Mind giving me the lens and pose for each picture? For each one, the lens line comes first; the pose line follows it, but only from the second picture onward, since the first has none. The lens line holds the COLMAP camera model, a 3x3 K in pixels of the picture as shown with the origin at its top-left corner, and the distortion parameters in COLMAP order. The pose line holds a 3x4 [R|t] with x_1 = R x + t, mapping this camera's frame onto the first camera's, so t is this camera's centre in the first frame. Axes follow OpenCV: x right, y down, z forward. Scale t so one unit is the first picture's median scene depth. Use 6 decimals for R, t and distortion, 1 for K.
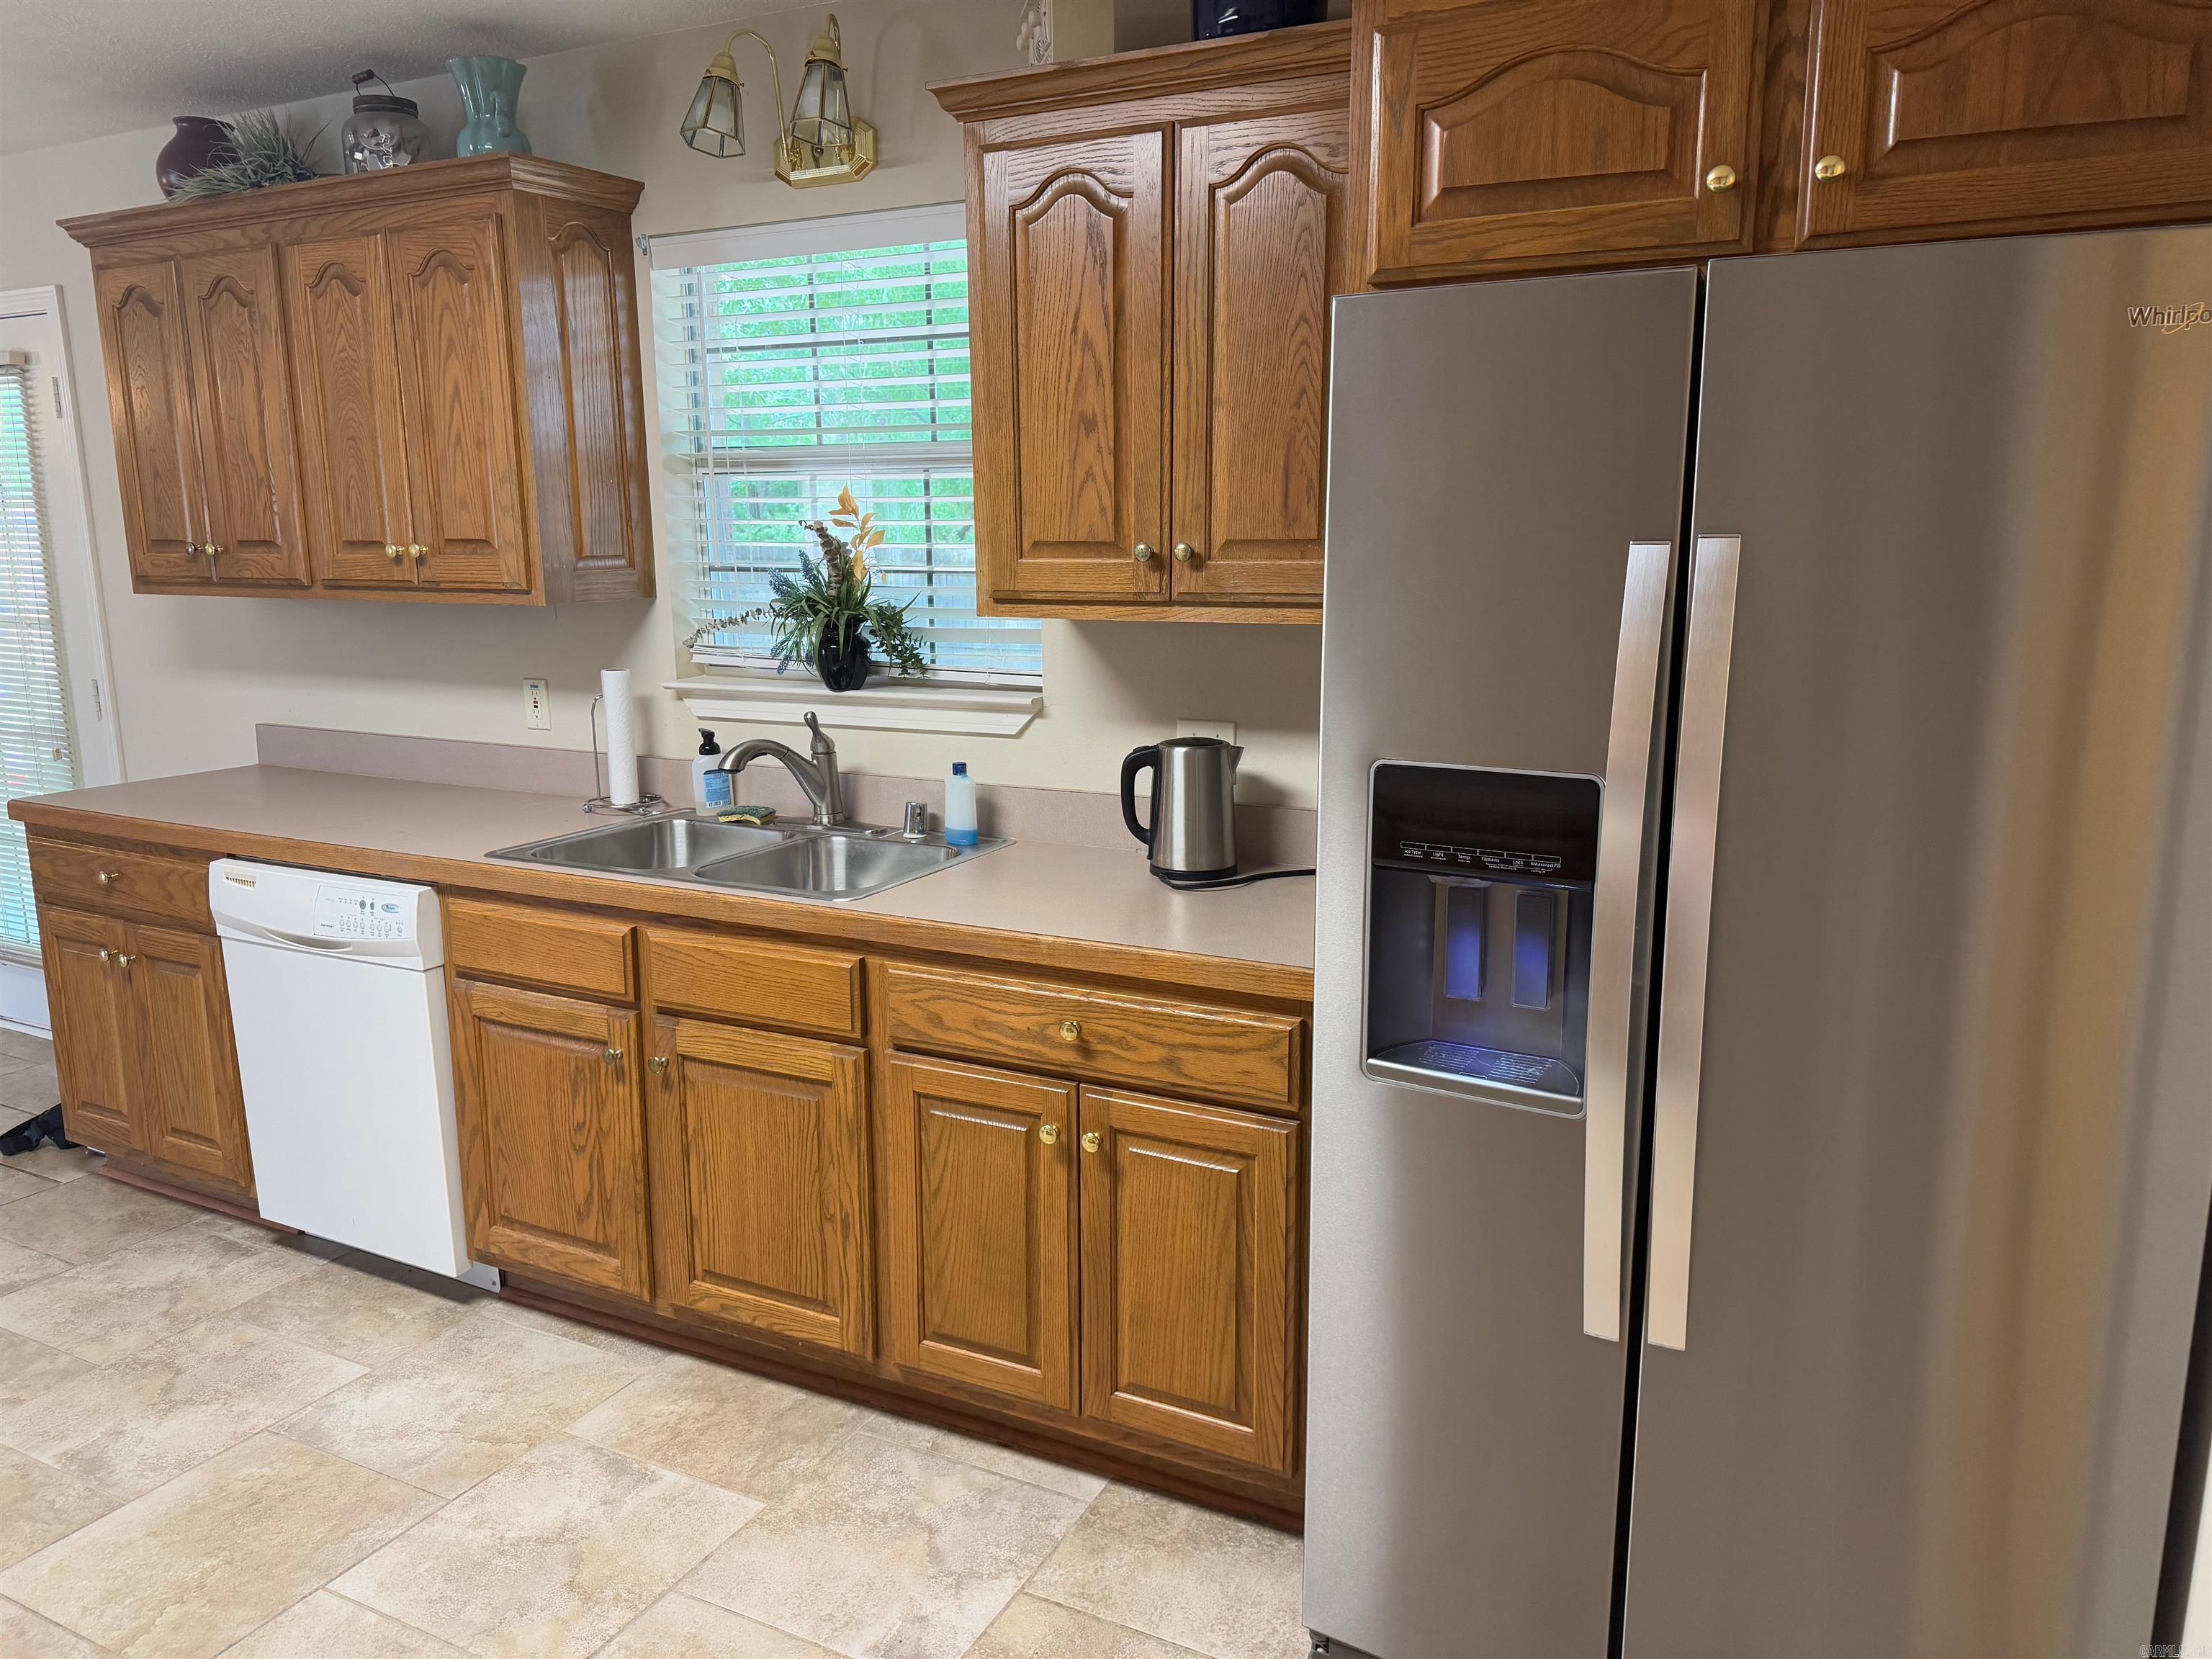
lens RADIAL K [[1563.6, 0, 1100.3], [0, 1563.6, 827.2], [0, 0, 1]] dist [0.080650, -0.111724]
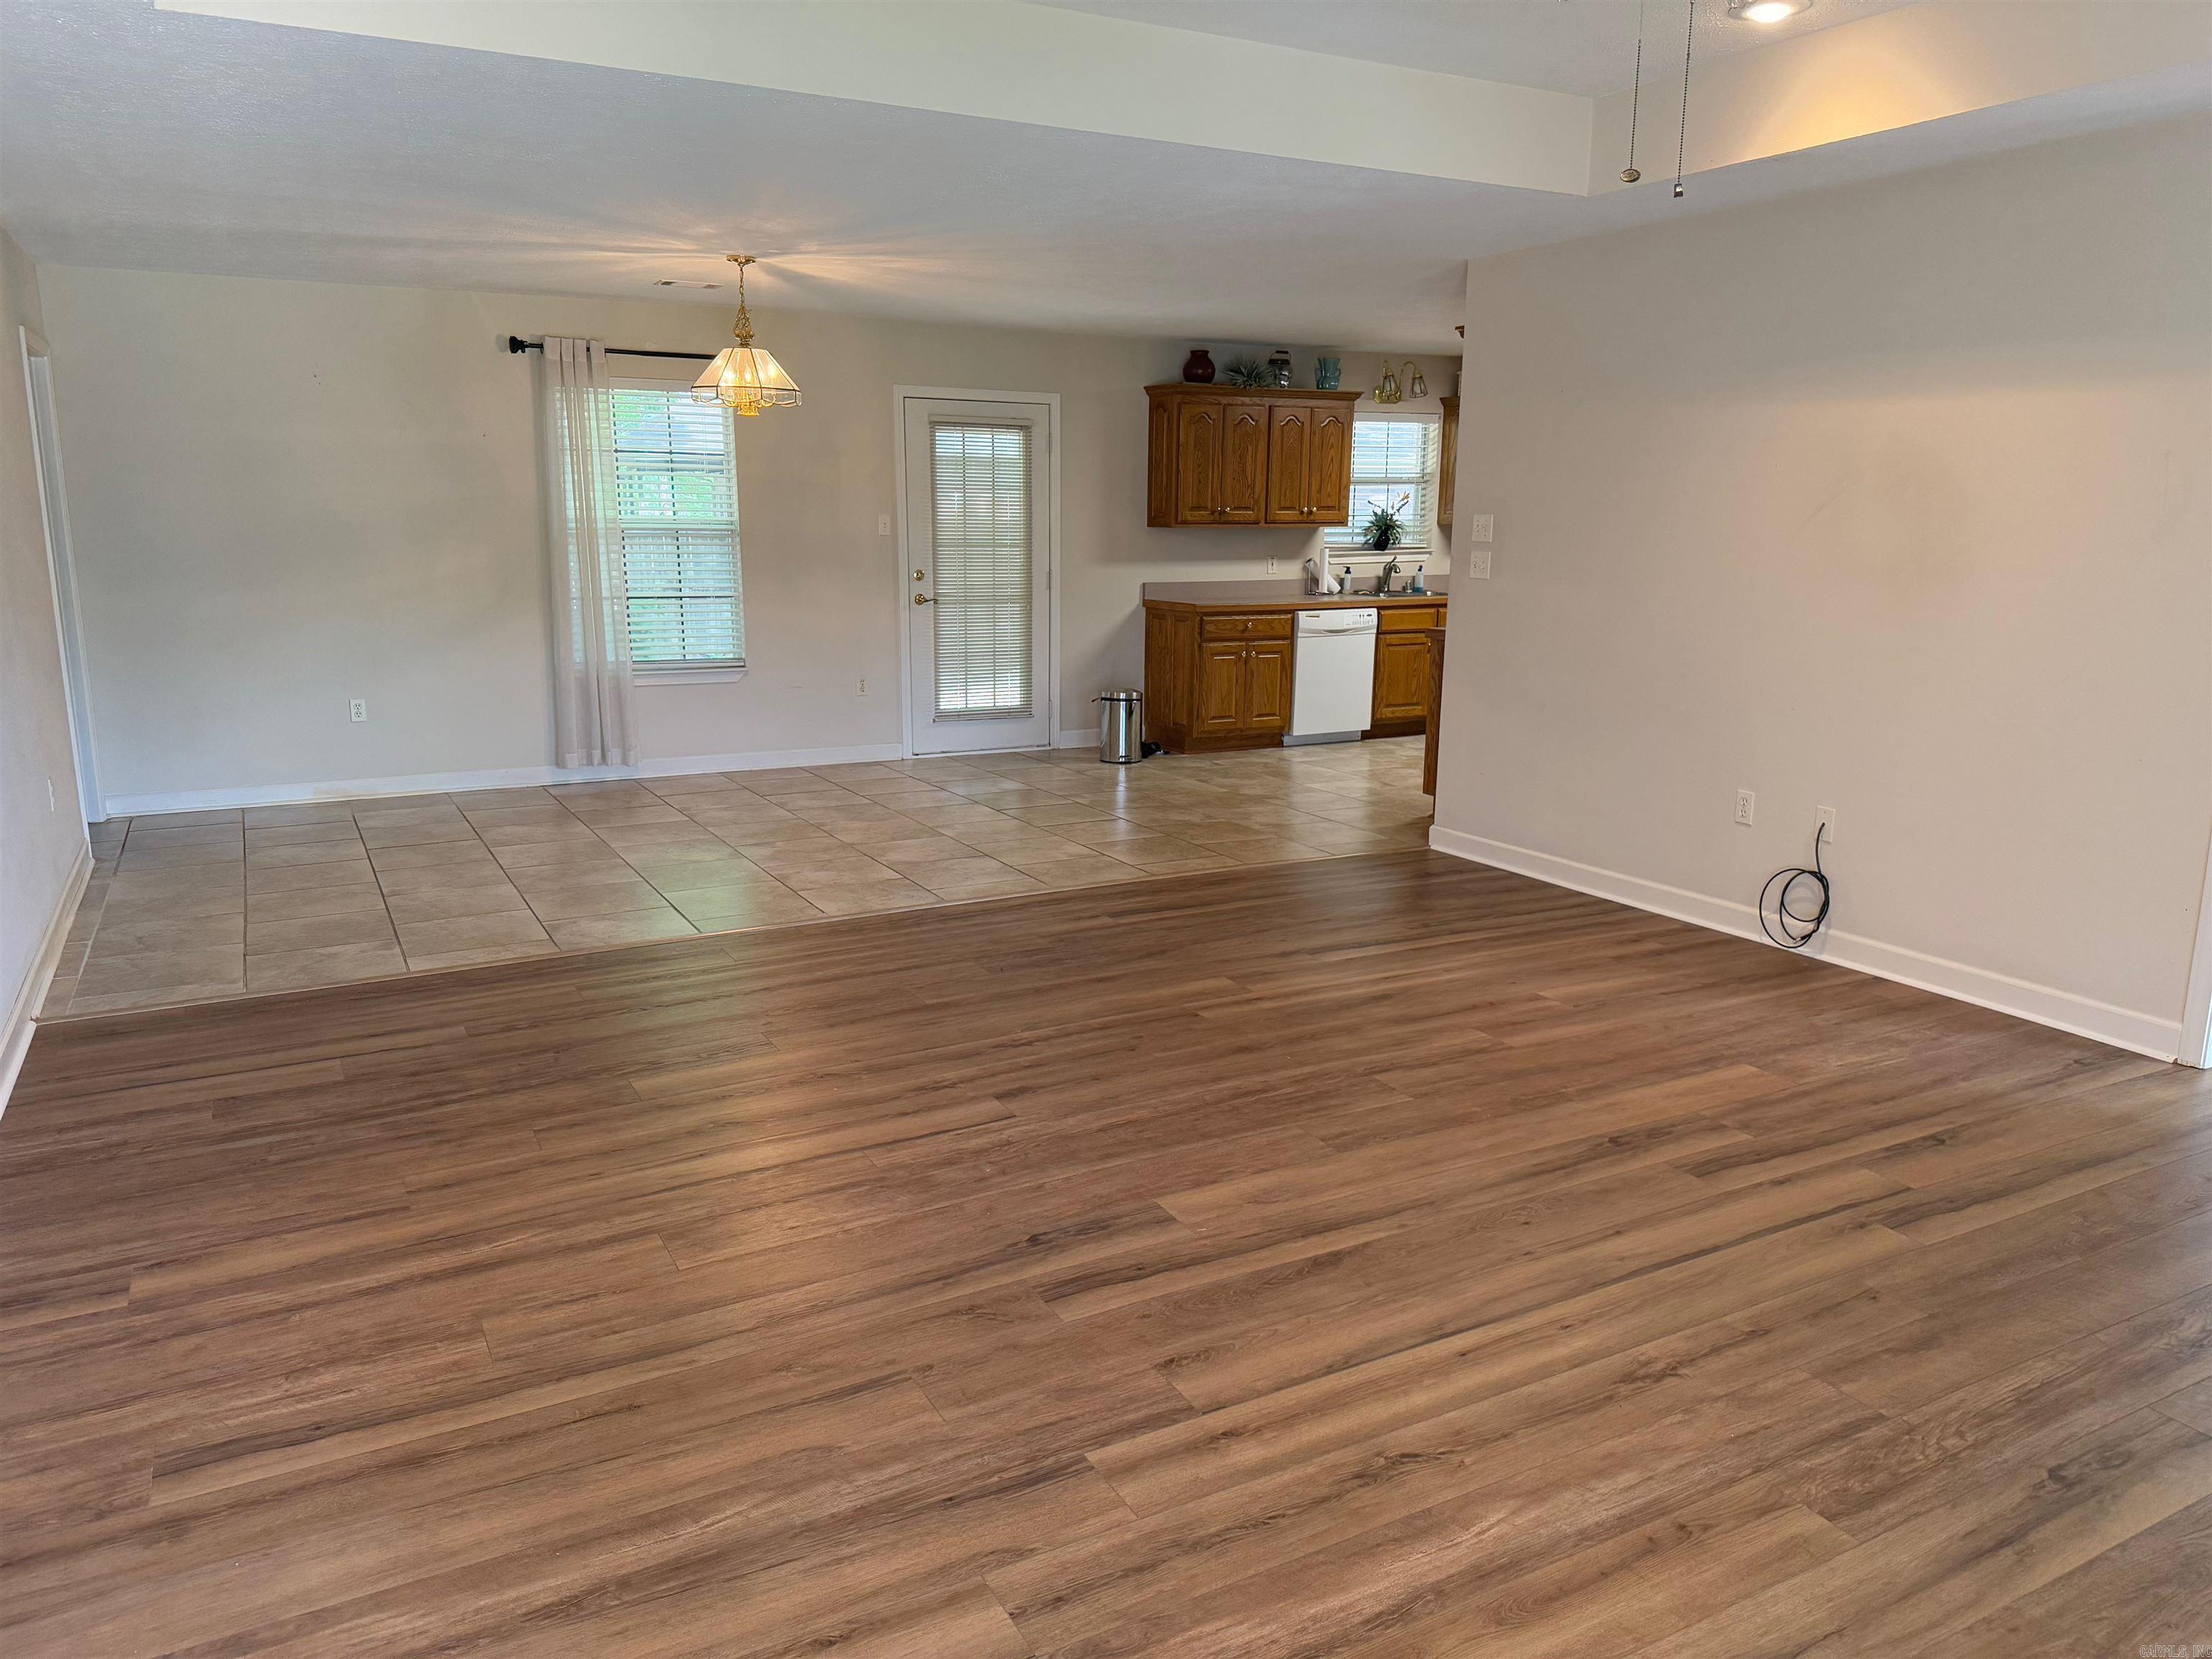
lens RADIAL K [[1563.6, 0, 1115.5], [0, 1563.6, 836.4], [0, 0, 1]] dist [0.080650, -0.111724]
pose [[0.564171, -0.157971, 0.810405, -3.172993], [0.158514, 0.983991, 0.081457, 0.141988], [-0.810299, 0.082505, 0.580180, -0.419959]]
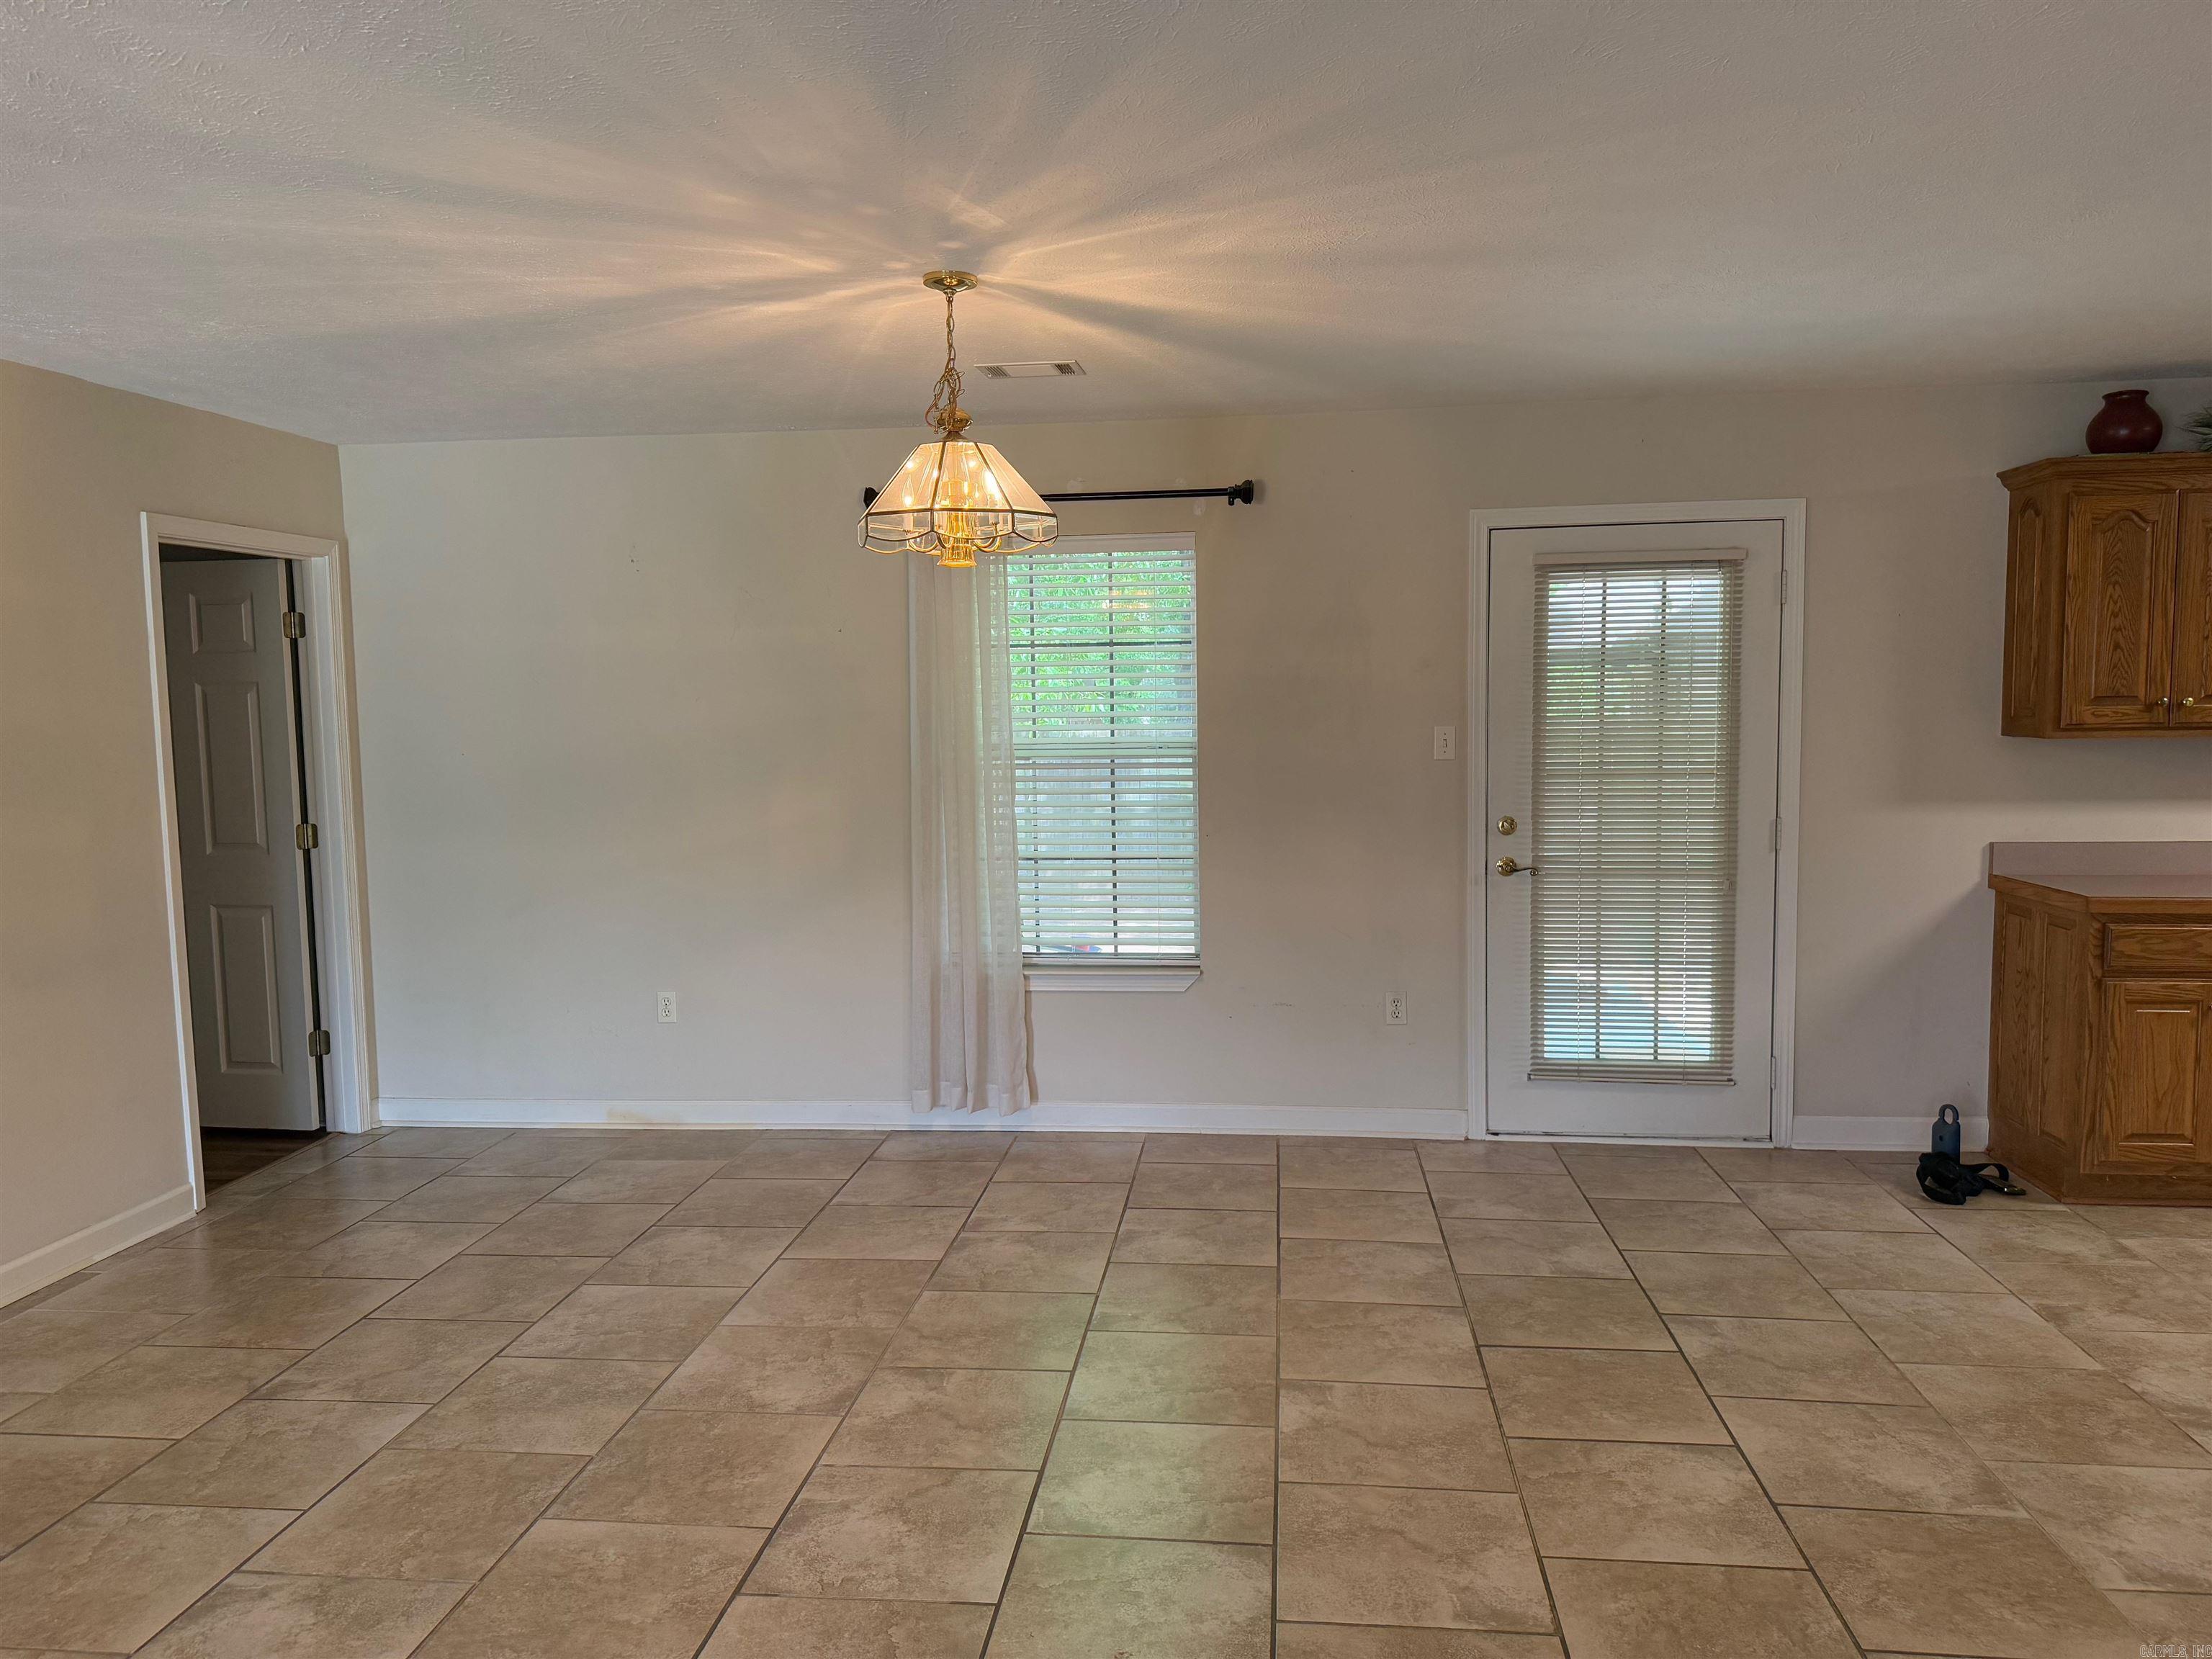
lens RADIAL K [[1563.6, 0, 1094.6], [0, 1563.6, 827.3], [0, 0, 1]] dist [0.080650, -0.111724]
pose [[0.938135, -0.035786, 0.344415, -2.003834], [0.080630, 0.989881, -0.116771, 0.013632], [-0.336751, 0.137317, 0.931527, 0.077844]]
